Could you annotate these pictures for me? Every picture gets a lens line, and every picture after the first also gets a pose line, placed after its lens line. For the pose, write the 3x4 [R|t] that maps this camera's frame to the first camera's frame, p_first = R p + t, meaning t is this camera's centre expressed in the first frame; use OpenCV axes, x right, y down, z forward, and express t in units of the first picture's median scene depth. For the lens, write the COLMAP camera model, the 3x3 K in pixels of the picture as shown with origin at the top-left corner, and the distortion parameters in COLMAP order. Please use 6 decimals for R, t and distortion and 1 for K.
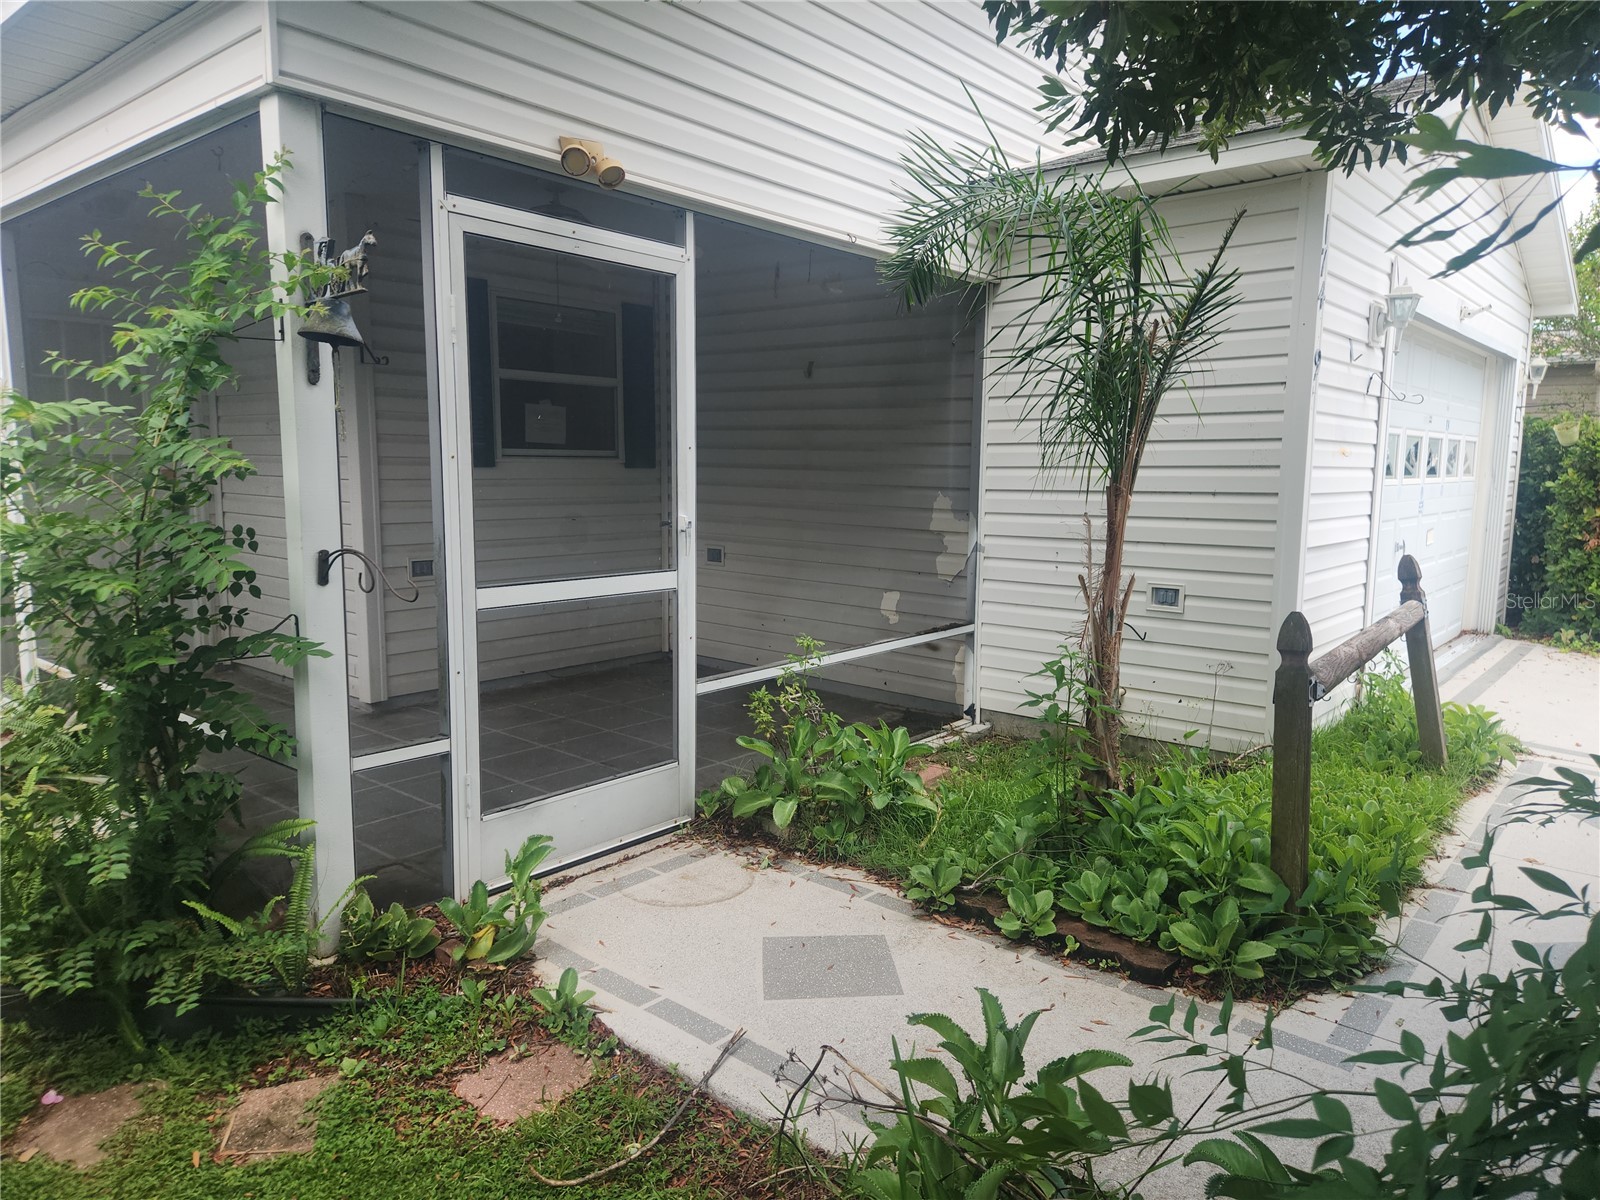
lens RADIAL K [[1070.4, 0, 800.0], [0, 1070.4, 600.0], [0, 0, 1]] dist [0.084317, -0.075223]
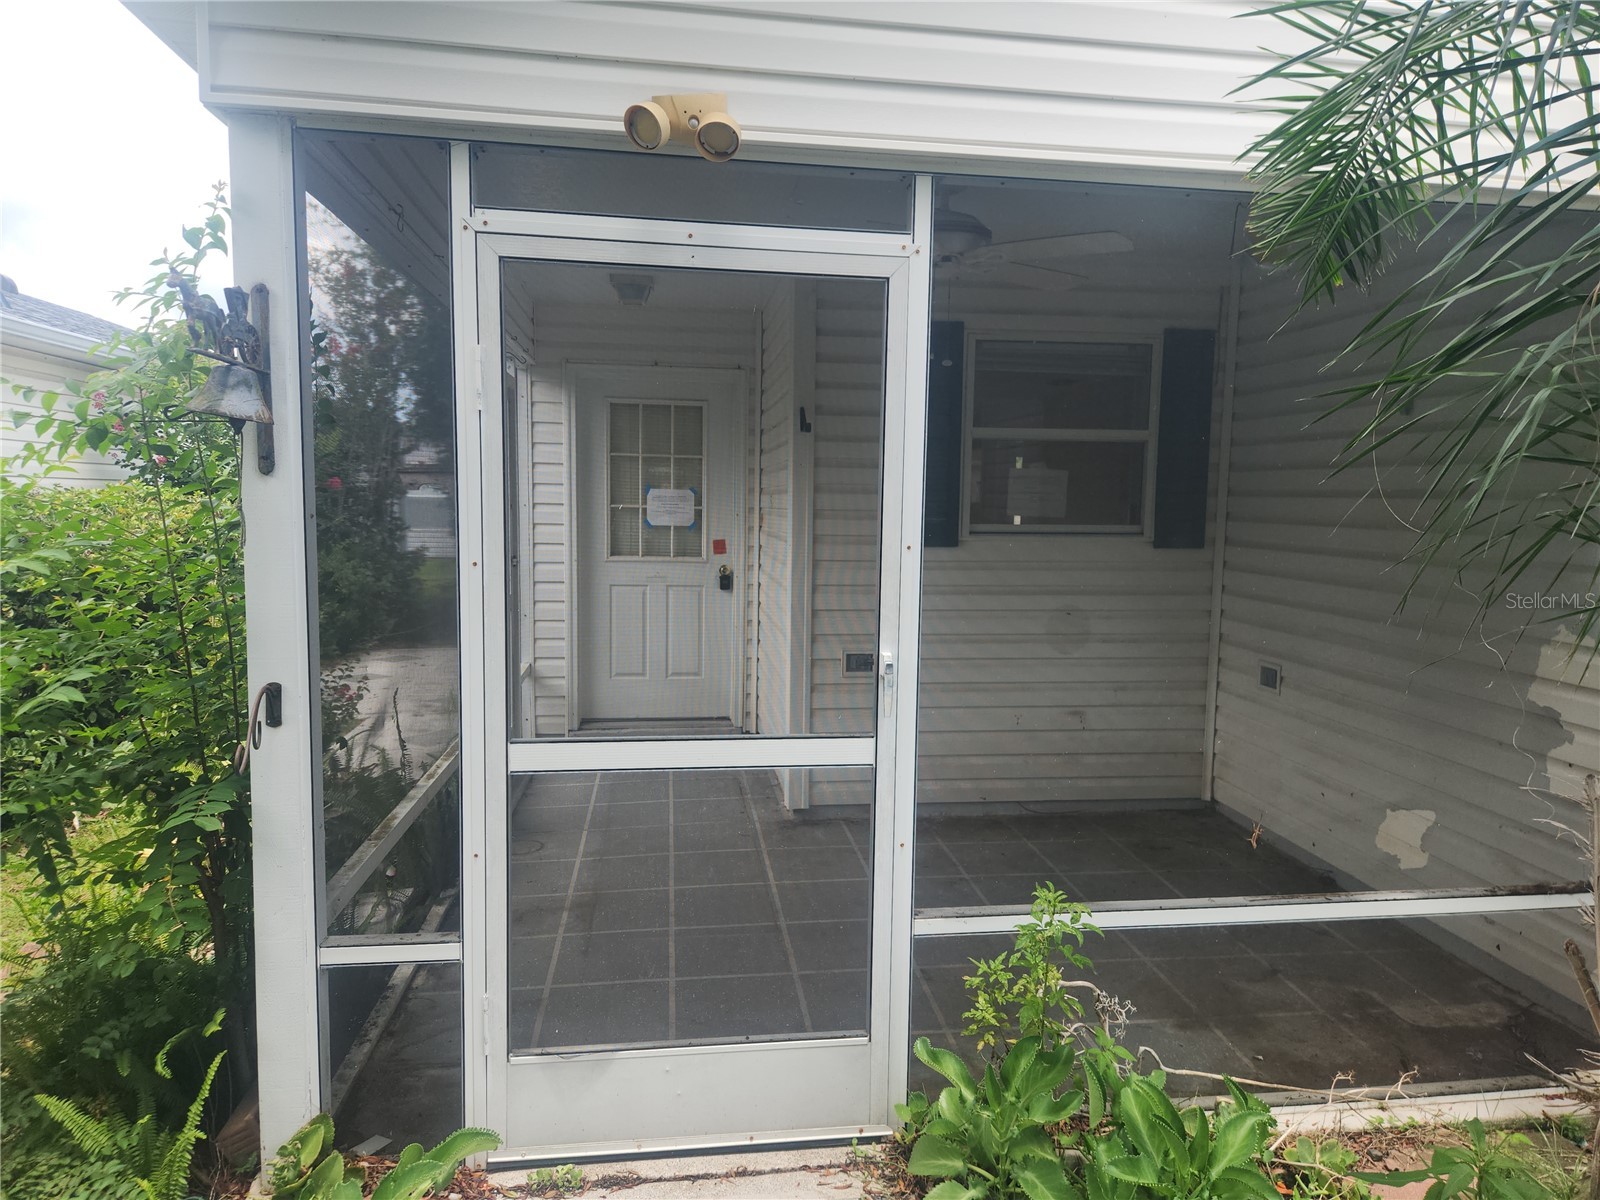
lens RADIAL K [[1070.4, 0, 800.0], [0, 1070.4, 600.0], [0, 0, 1]] dist [0.084317, -0.075223]
pose [[0.743509, 0.063937, -0.665662, 0.289428], [-0.094797, 0.995444, -0.010271, -0.104172], [0.661972, 0.070740, 0.746183, 0.520078]]
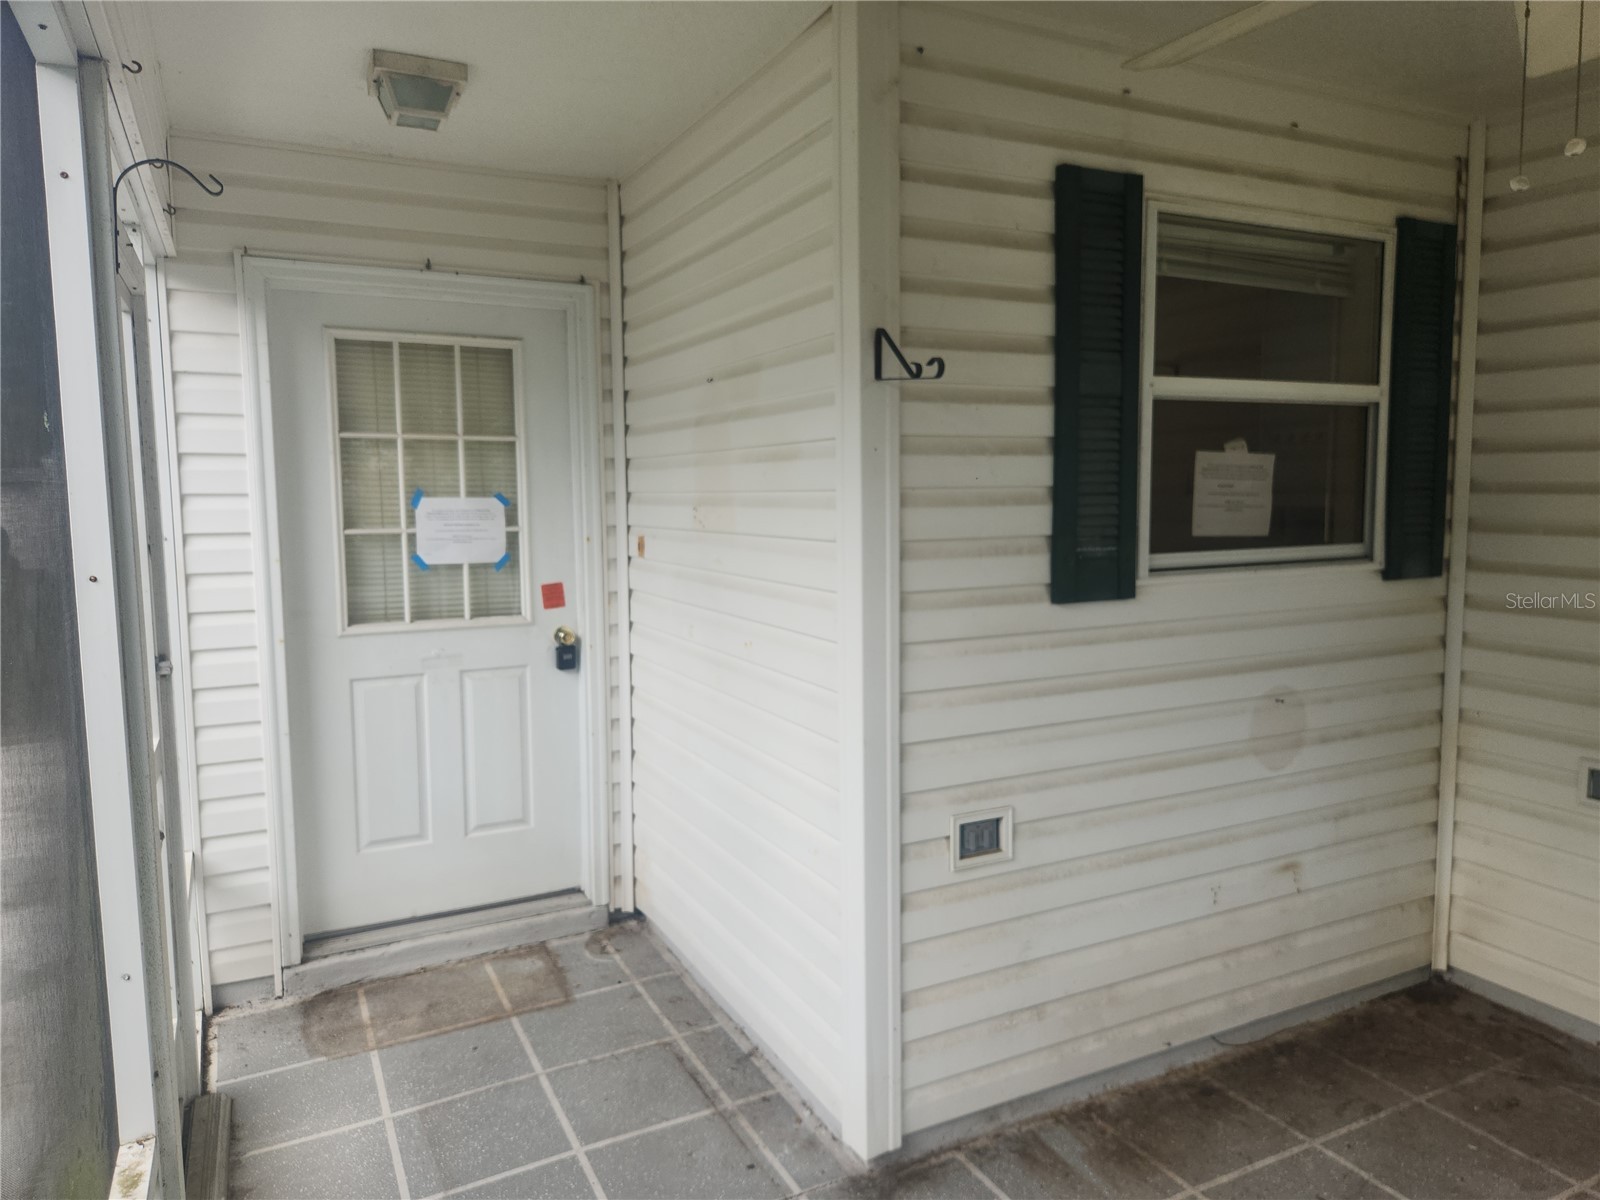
lens RADIAL K [[1085.3, 0, 801.2], [0, 1085.3, 583.3], [0, 0, 1]] dist [0.066367, -0.071338]
pose [[0.926008, 0.016176, -0.377157, -0.399564], [-0.031529, 0.998905, -0.034568, -0.181976], [0.376185, 0.043902, 0.925504, 0.887643]]
